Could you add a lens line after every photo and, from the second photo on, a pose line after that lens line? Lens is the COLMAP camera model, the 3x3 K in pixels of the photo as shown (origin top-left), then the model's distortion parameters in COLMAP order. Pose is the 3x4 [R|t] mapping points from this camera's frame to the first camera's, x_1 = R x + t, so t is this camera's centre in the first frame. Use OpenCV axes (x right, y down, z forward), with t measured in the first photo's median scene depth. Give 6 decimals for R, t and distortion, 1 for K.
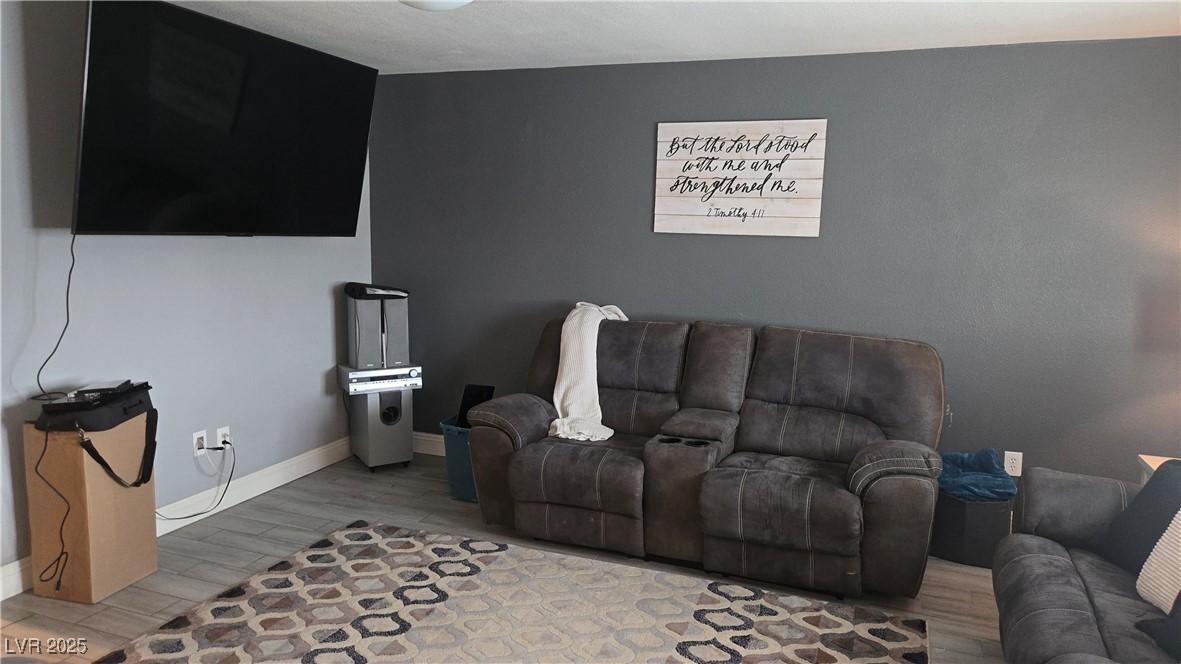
lens RADIAL K [[798.8, 0, 590.4], [0, 798.8, 329.9], [0, 0, 1]] dist [0.061291, -0.005512]
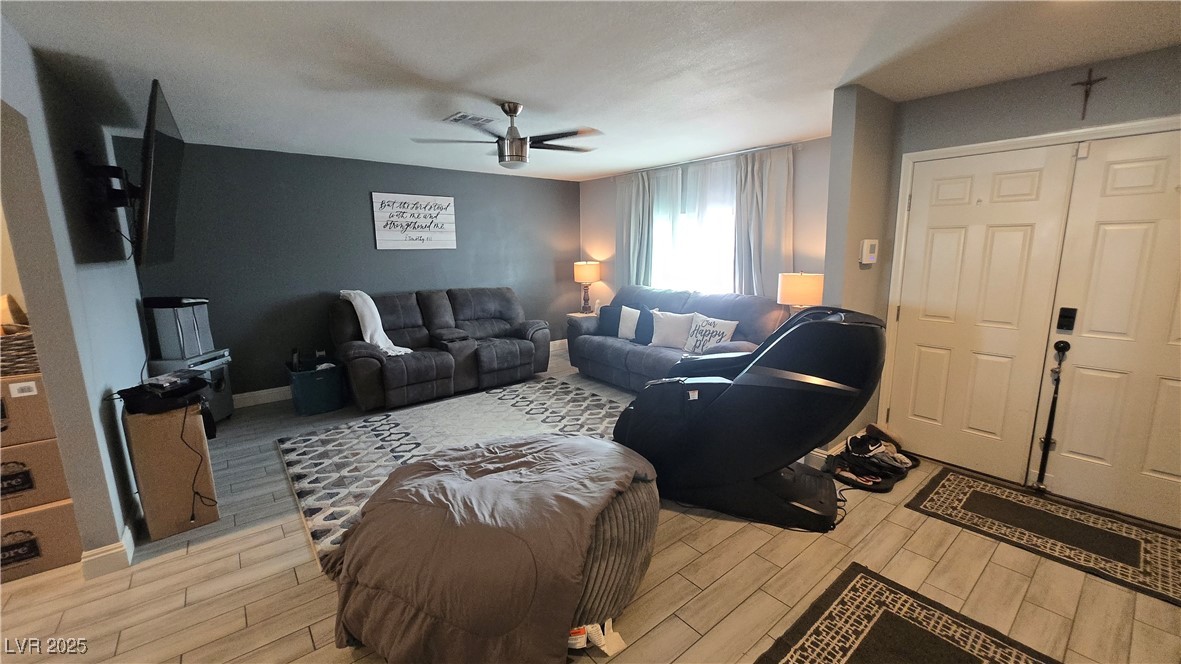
lens RADIAL K [[465.9, 0, 593.2], [0, 465.9, 331.3], [0, 0, 1]] dist [-0.003388, 0.000070]
pose [[0.499707, -0.187829, 0.845585, -0.777227], [0.133282, 0.981254, 0.139201, -0.018940], [-0.855879, 0.043142, 0.515374, -0.015836]]
